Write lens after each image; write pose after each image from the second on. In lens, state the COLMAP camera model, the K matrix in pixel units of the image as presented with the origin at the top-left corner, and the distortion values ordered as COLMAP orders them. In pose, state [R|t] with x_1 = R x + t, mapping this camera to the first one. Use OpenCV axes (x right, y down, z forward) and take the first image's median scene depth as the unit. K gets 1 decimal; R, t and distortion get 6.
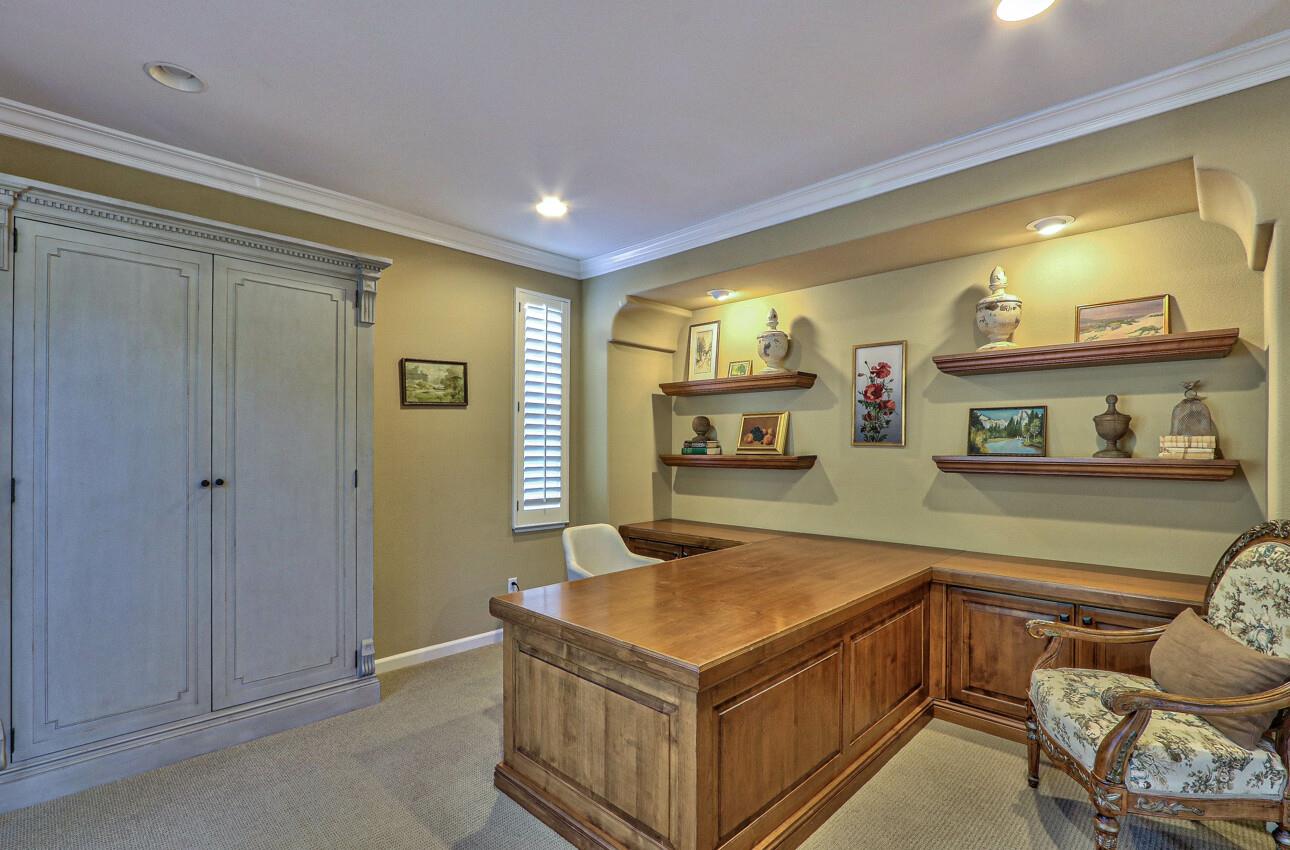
lens RADIAL K [[598.8, 0, 635.4], [0, 598.8, 444.2], [0, 0, 1]] dist [-0.015840, 0.000641]
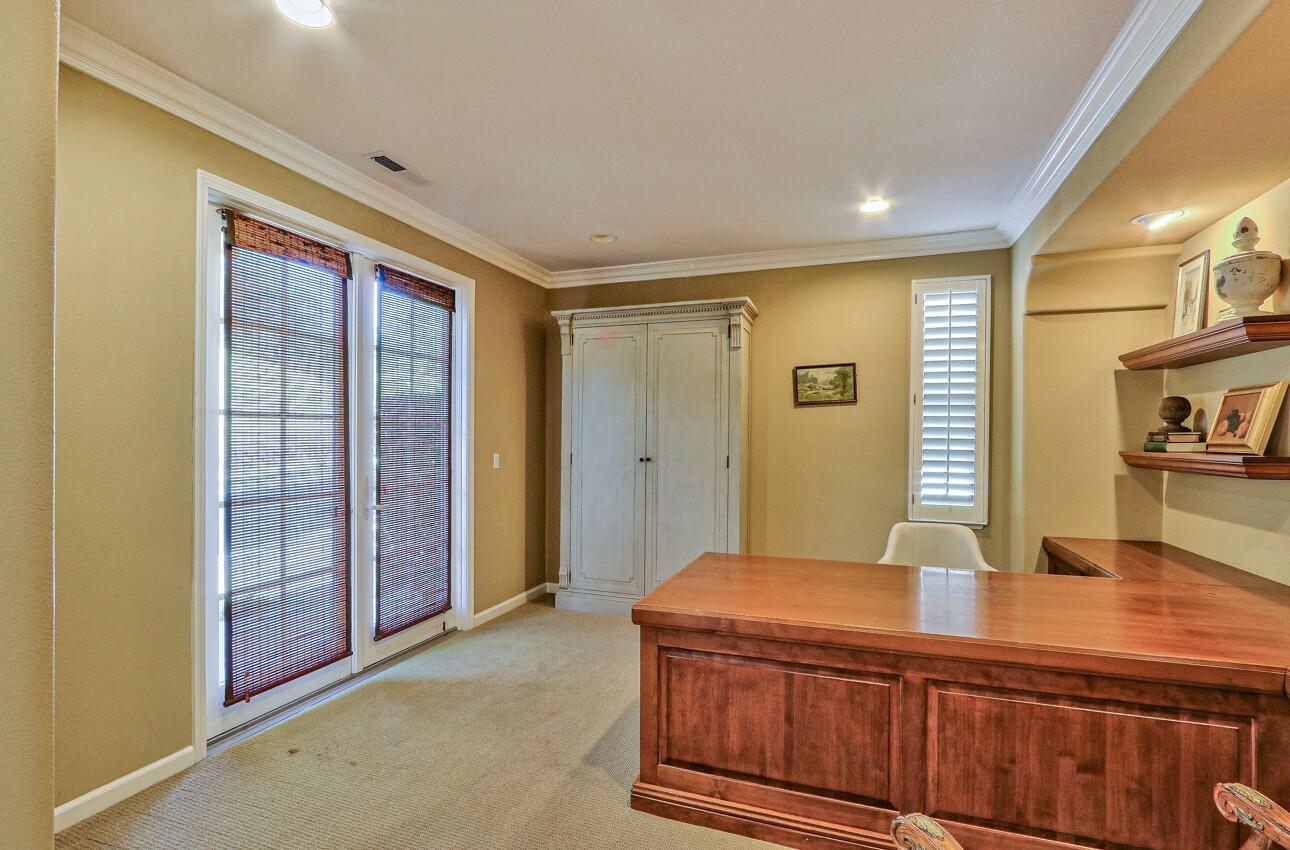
lens RADIAL K [[592.3, 0, 639.2], [0, 592.3, 432.7], [0, 0, 1]] dist [-0.022812, 0.000789]
pose [[0.412767, -0.007412, -0.910806, 0.555435], [-0.002333, 0.999955, -0.009195, 0.002592], [0.910834, 0.005920, 0.412731, 0.200503]]
